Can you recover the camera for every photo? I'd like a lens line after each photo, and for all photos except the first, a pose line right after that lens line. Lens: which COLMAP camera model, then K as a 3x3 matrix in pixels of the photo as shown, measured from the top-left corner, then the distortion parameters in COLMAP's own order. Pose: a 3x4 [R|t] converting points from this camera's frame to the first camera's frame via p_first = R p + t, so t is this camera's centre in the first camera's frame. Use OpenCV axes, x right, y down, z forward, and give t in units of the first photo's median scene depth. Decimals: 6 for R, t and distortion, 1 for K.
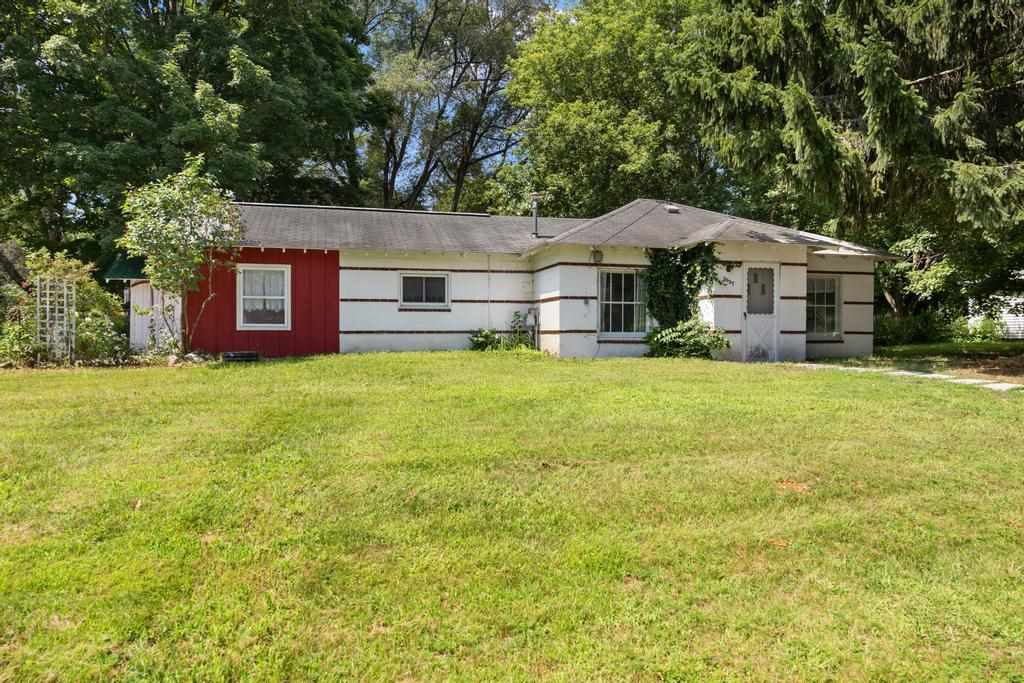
lens RADIAL K [[699.0, 0, 512.2], [0, 699.0, 341.5], [0, 0, 1]] dist [0.001936, 0.001964]
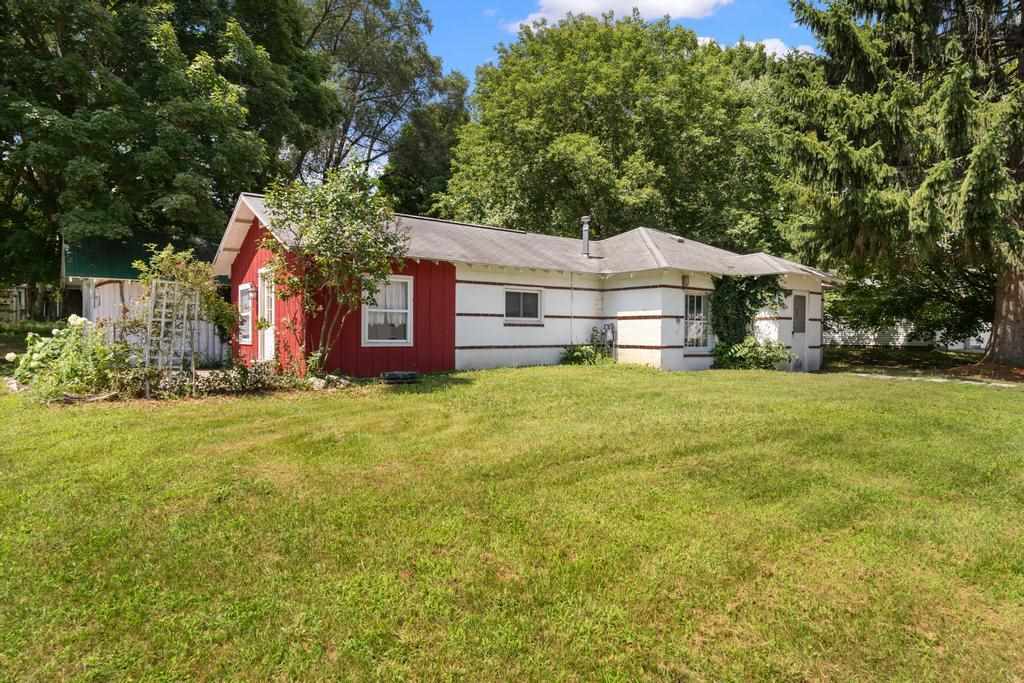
lens RADIAL K [[620.0, 0, 512.6], [0, 620.0, 340.6], [0, 0, 1]] dist [0.000857, -0.001919]
pose [[0.917818, 0.000872, 0.397000, -0.515394], [-0.003086, 0.999983, 0.004938, -0.027726], [-0.396989, -0.005757, 0.917805, 0.185135]]
